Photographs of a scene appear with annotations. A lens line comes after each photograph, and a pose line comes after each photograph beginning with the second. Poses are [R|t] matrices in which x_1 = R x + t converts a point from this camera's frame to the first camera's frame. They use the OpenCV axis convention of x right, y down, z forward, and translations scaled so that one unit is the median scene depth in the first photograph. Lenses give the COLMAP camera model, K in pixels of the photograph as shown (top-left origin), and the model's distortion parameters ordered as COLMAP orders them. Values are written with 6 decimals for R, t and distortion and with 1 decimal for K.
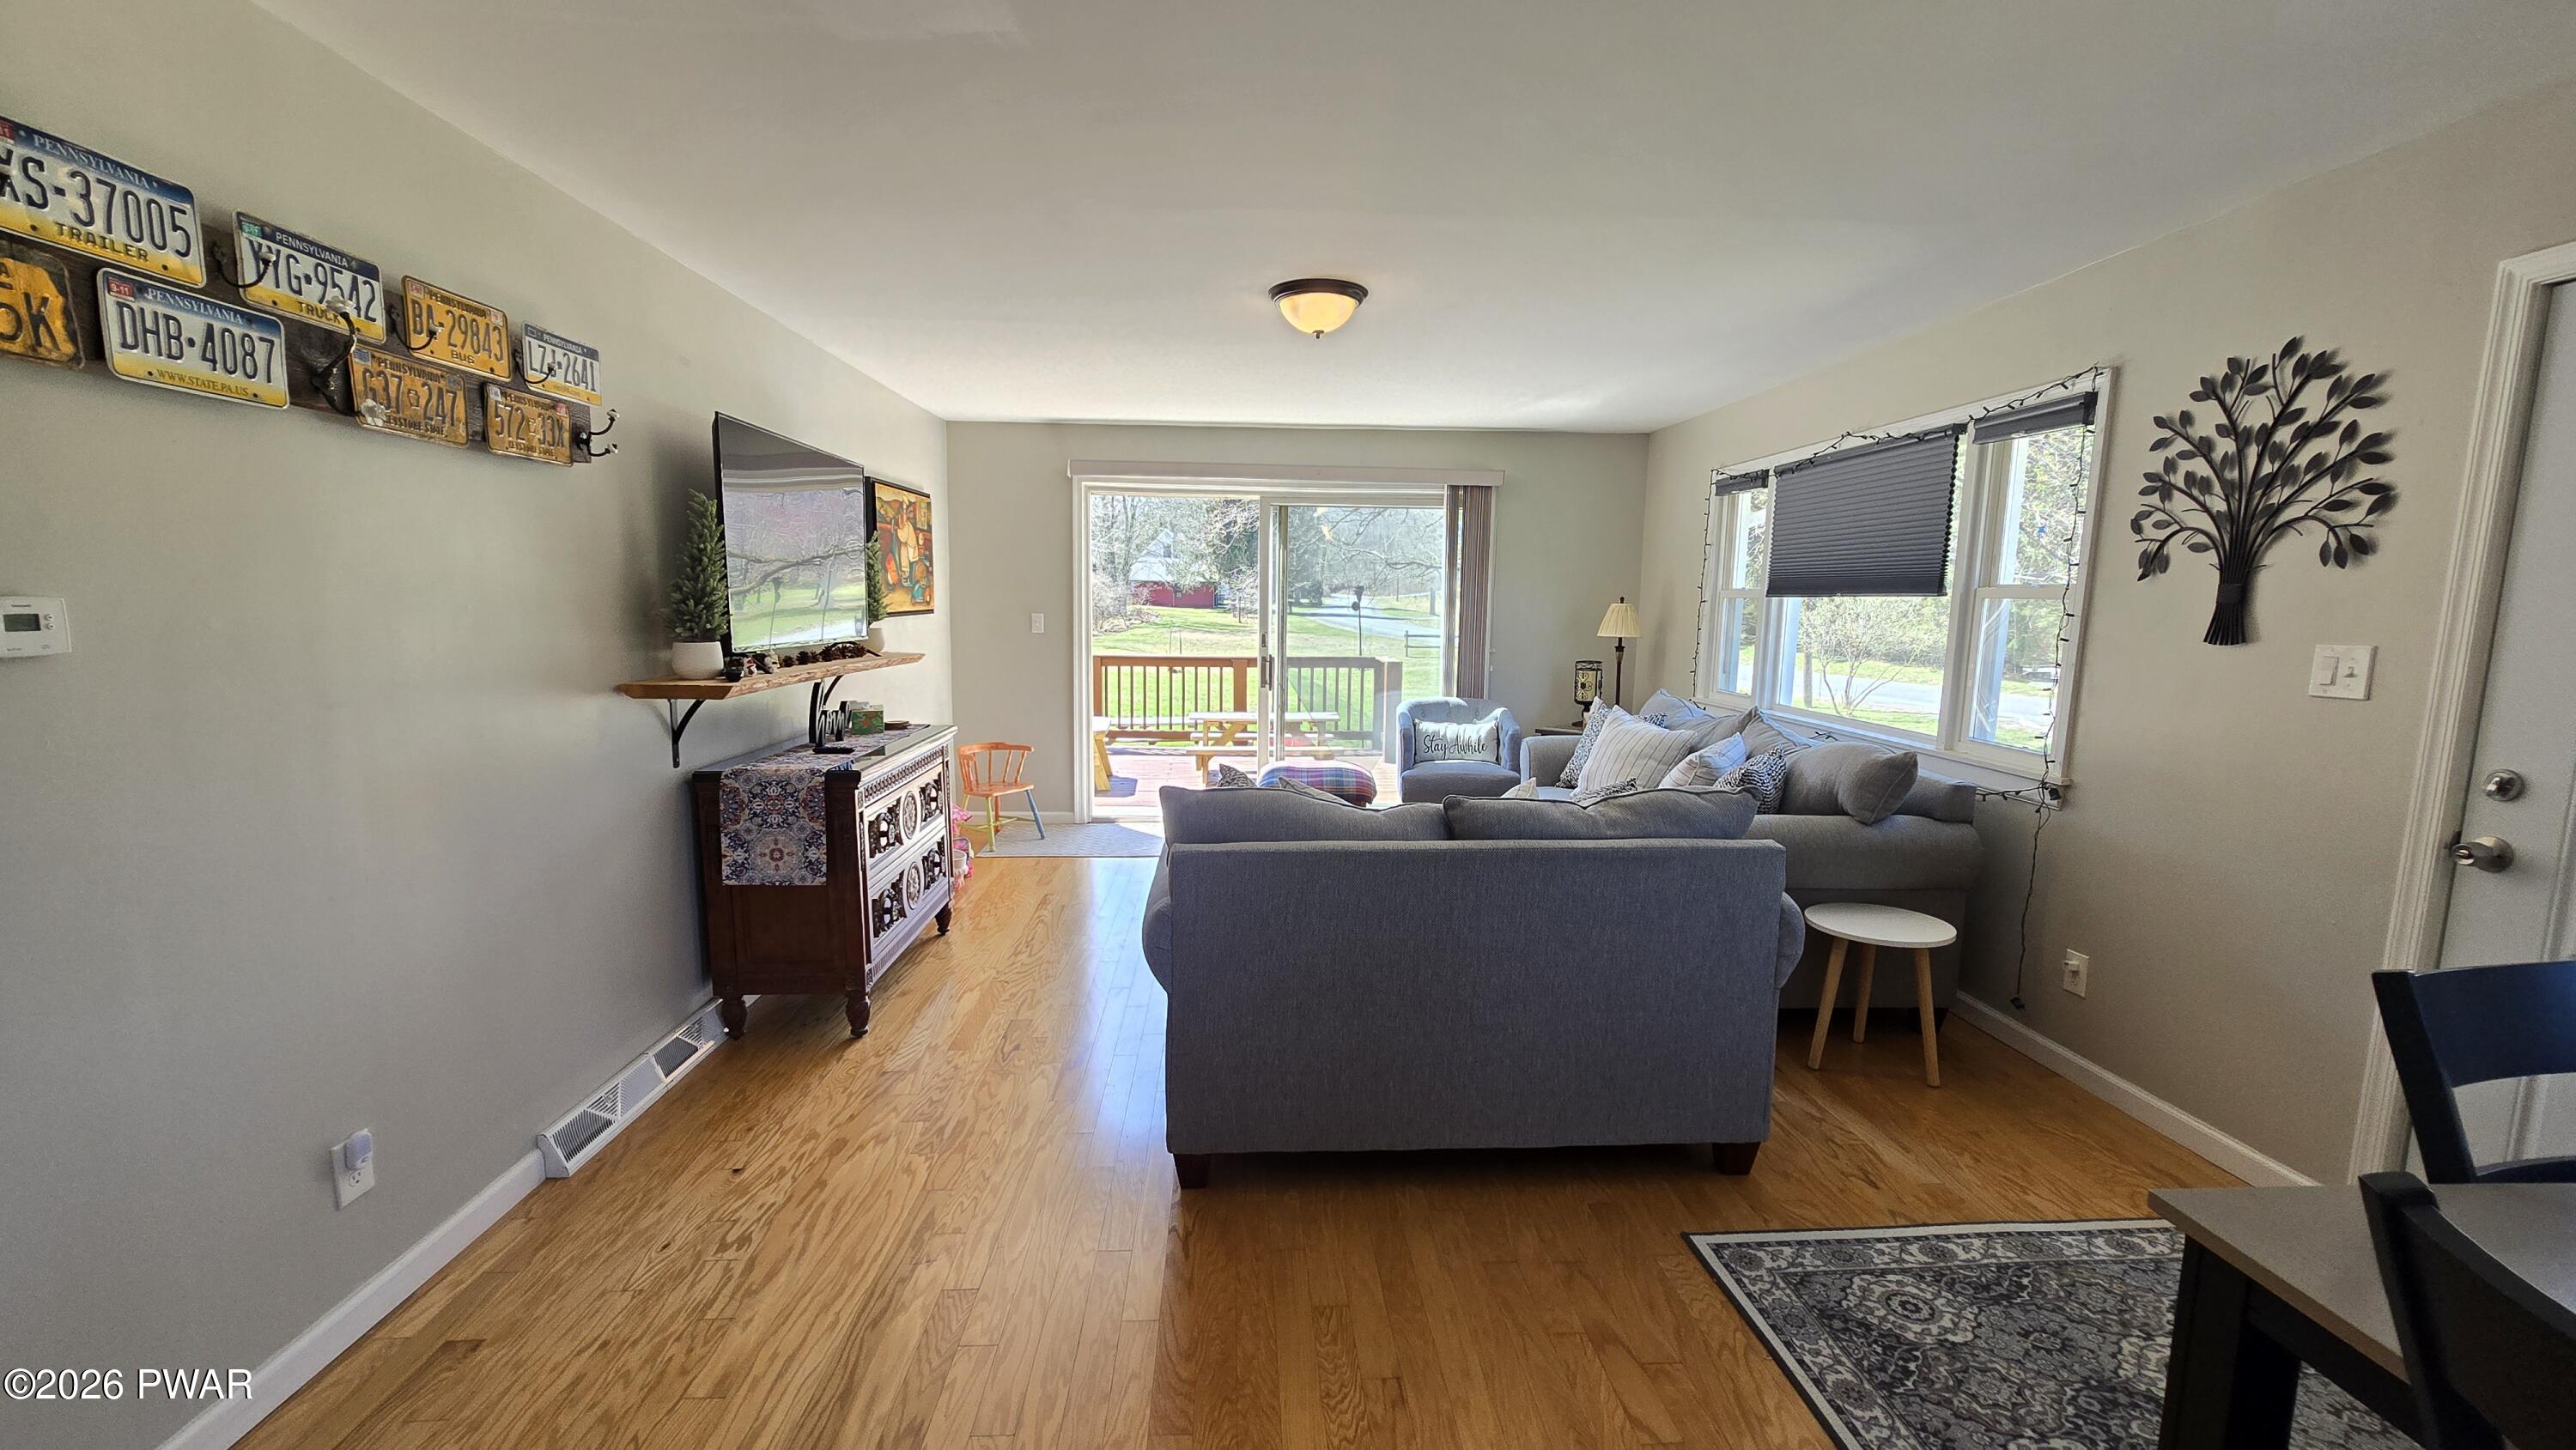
lens RADIAL K [[1046.9, 0, 1291.1], [0, 1046.9, 744.5], [0, 0, 1]] dist [-0.007220, 0.001039]
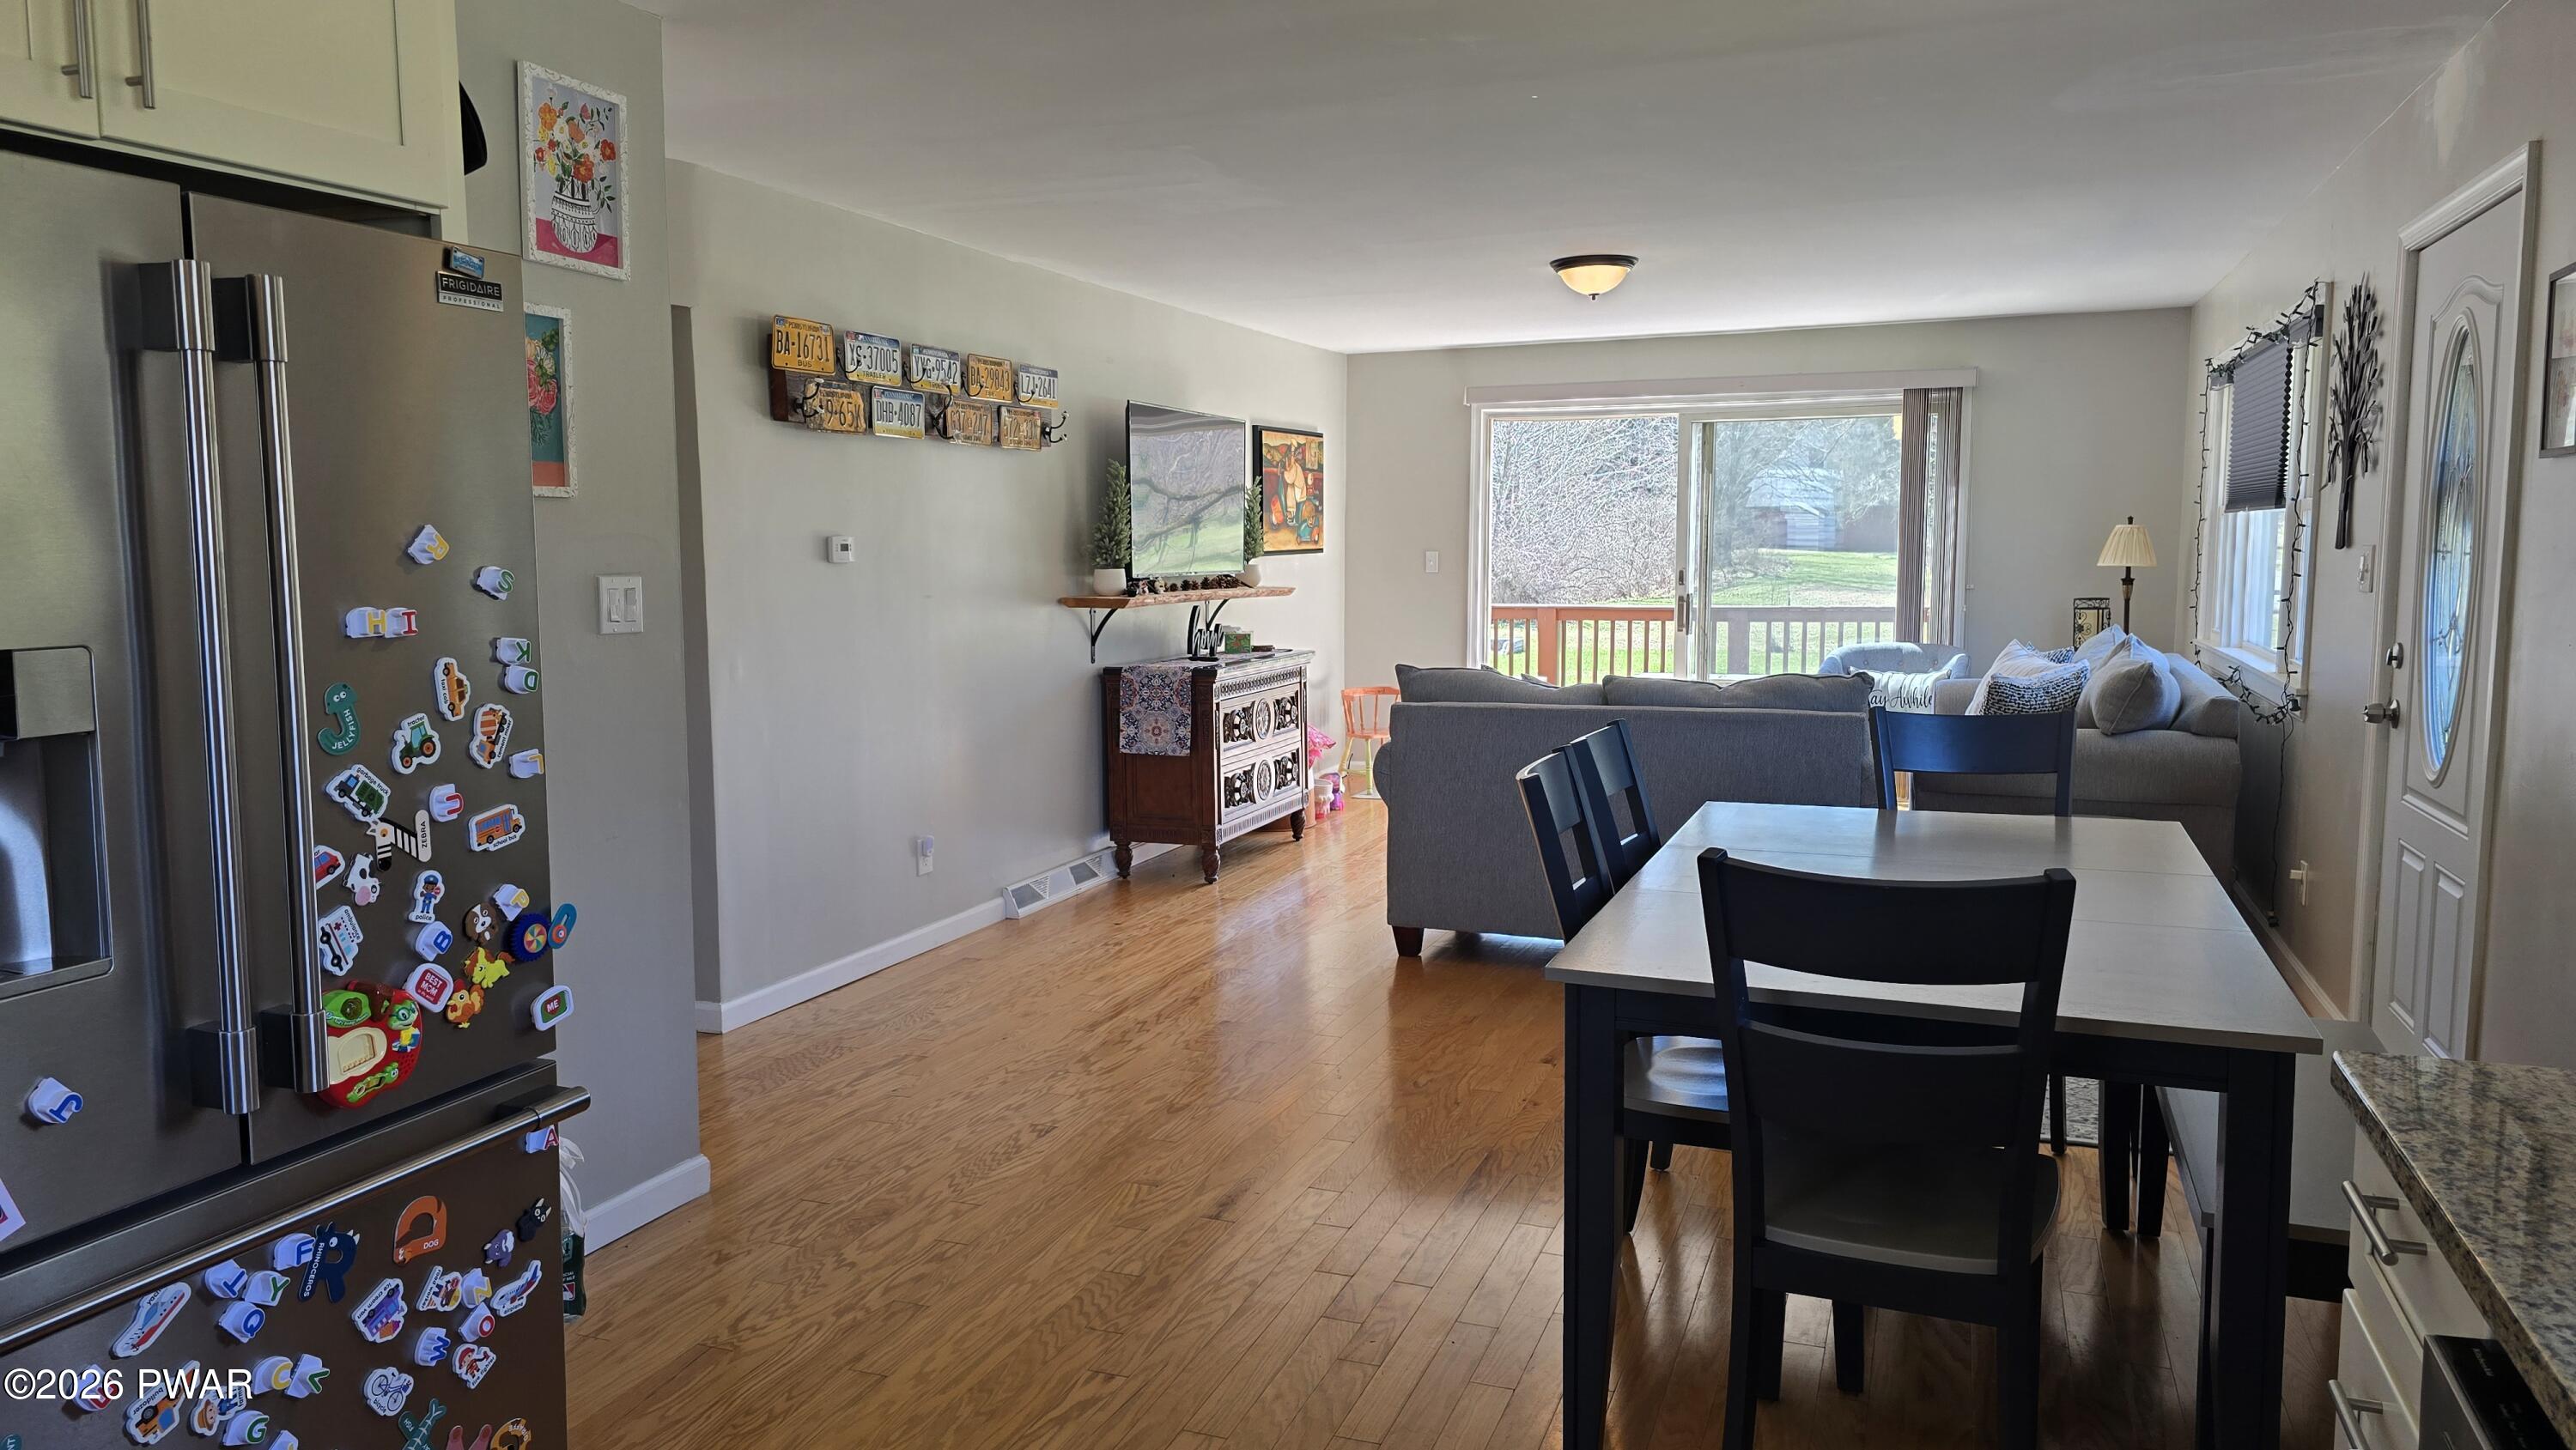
lens RADIAL K [[1740.7, 0, 1292.4], [0, 1740.7, 719.8], [0, 0, 1]] dist [0.079624, -0.002573]
pose [[0.914461, 0.023107, -0.404013, 0.522461], [-0.037882, 0.998872, -0.028614, 0.140649], [0.402897, 0.041471, 0.914305, -0.889074]]
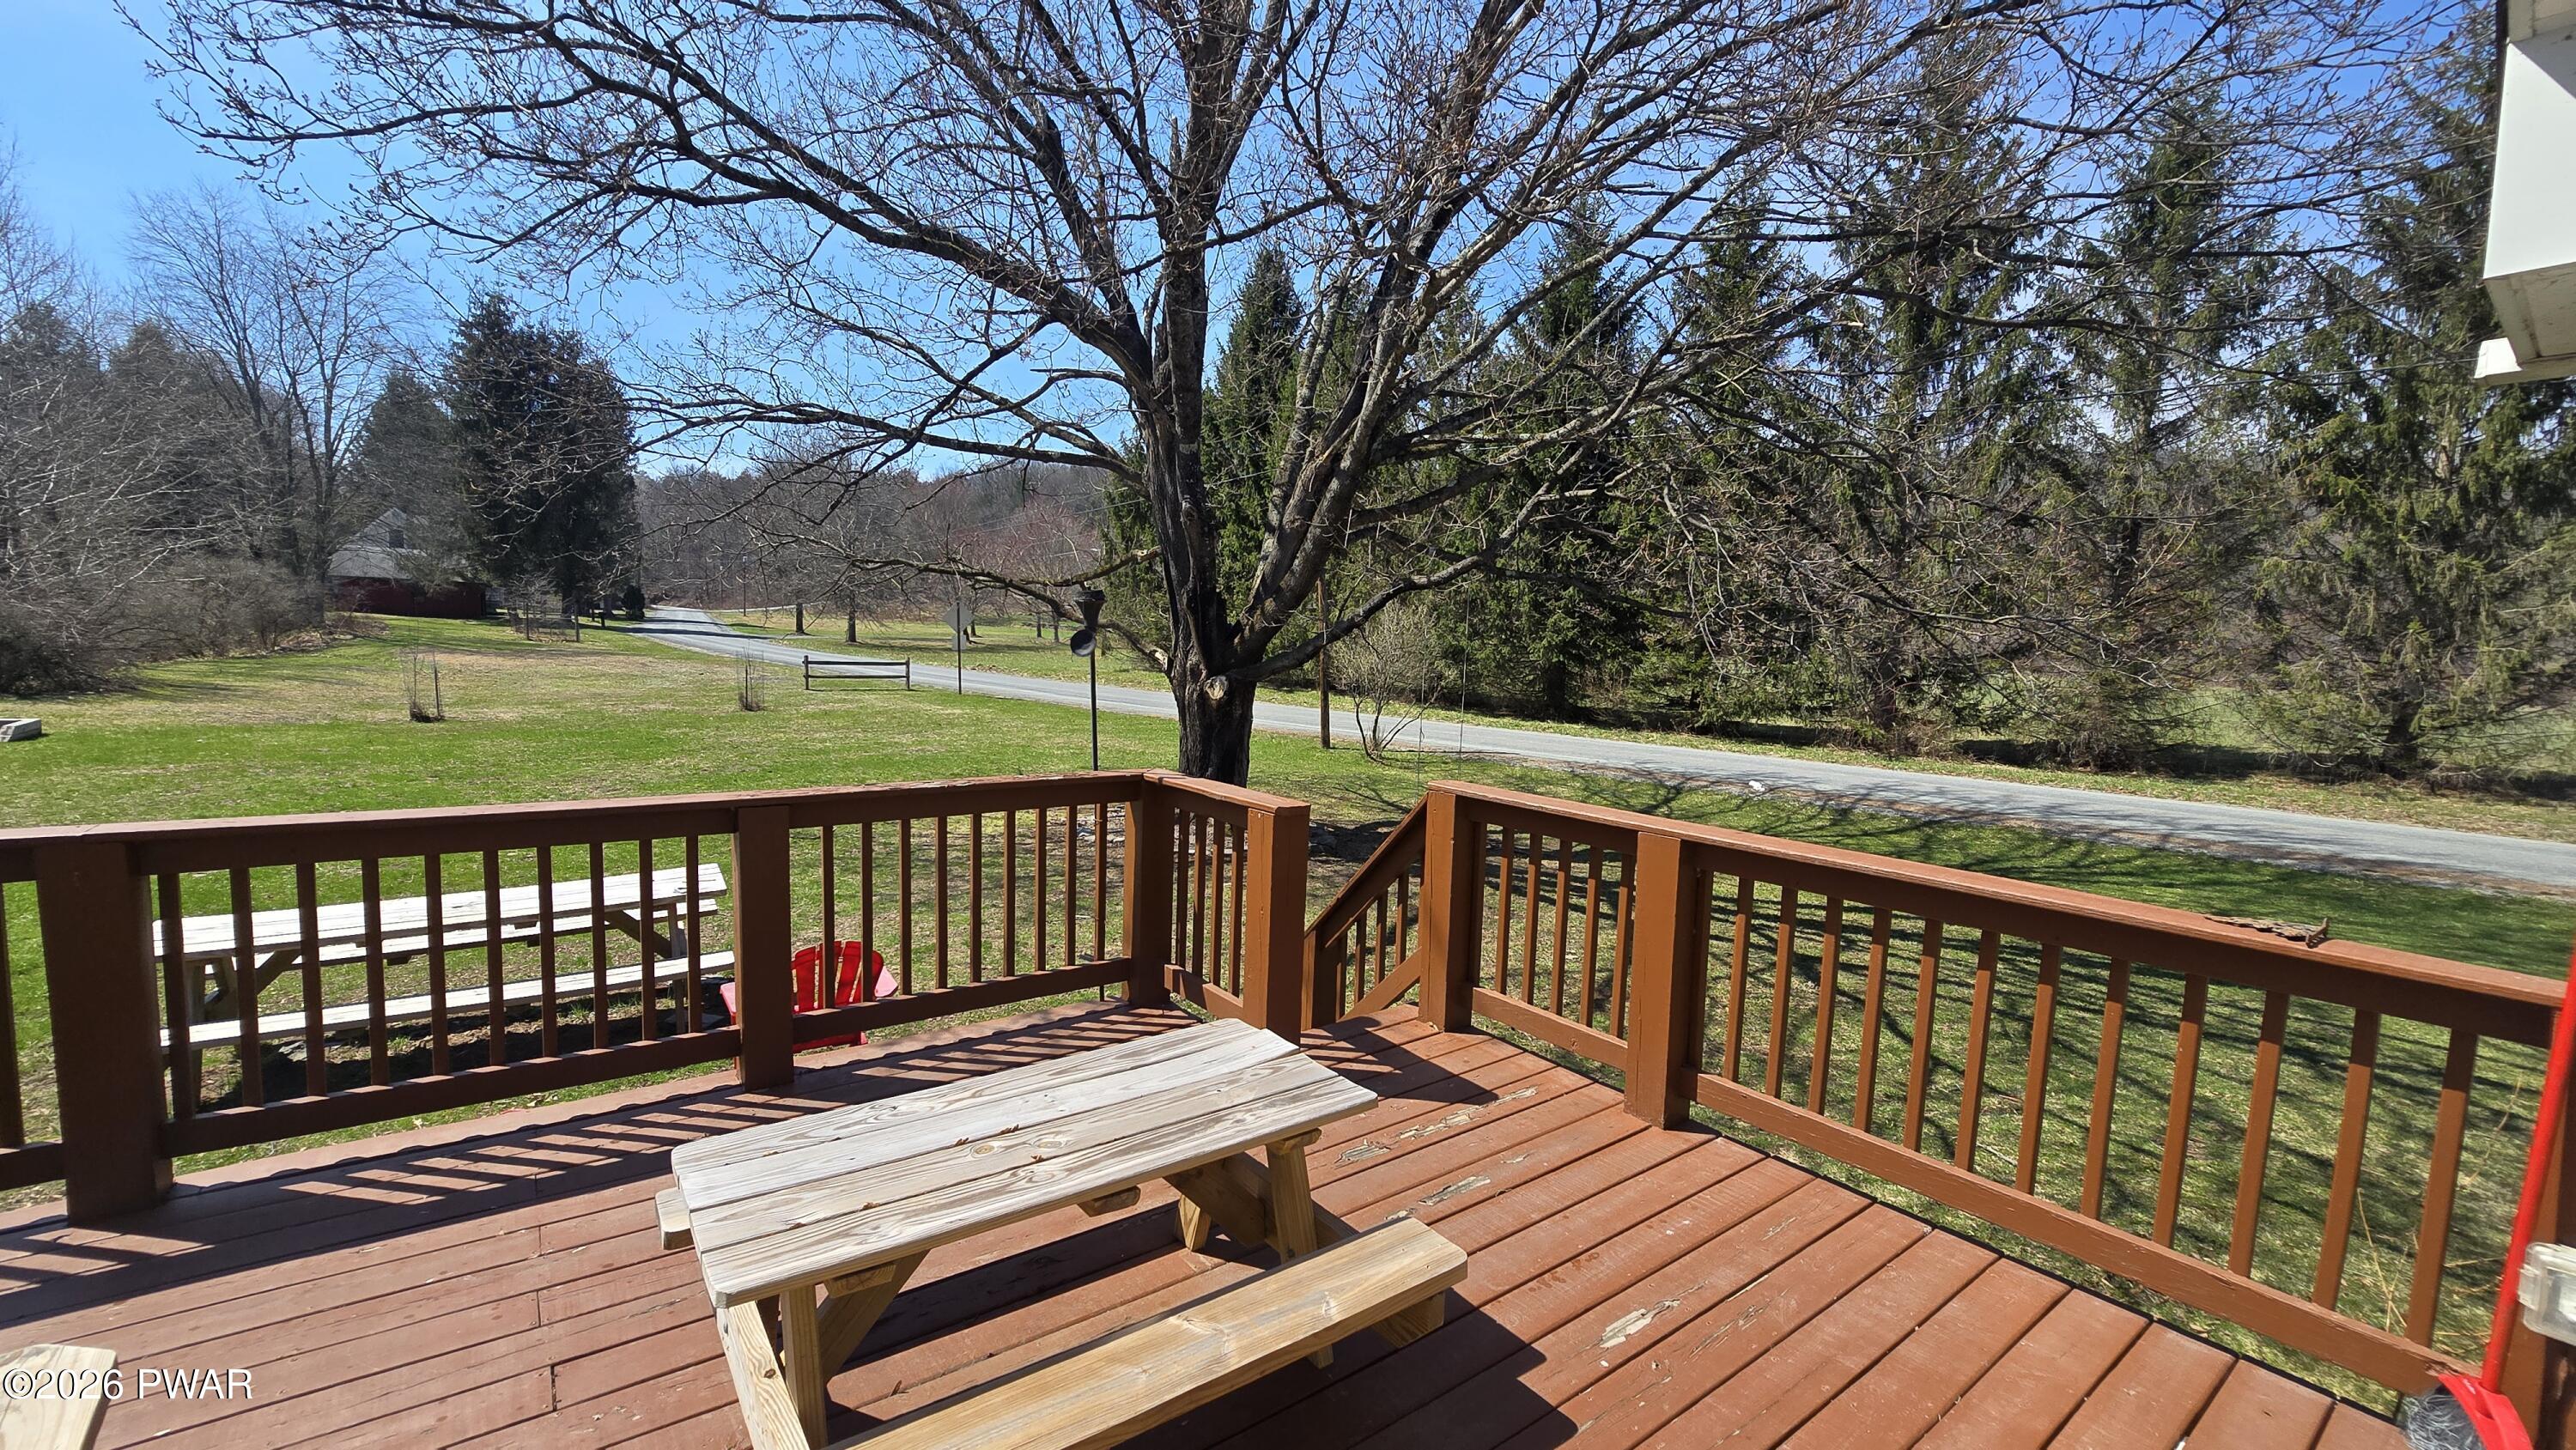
lens RADIAL K [[1046.9, 0, 1291.2], [0, 1046.9, 736.3], [0, 0, 1]] dist [-0.007220, 0.001039]
pose [[0.830992, -0.034614, 0.555207, -0.063026], [0.049436, 0.998708, -0.011728, -0.063418], [-0.554084, 0.037193, 0.831630, 0.455522]]
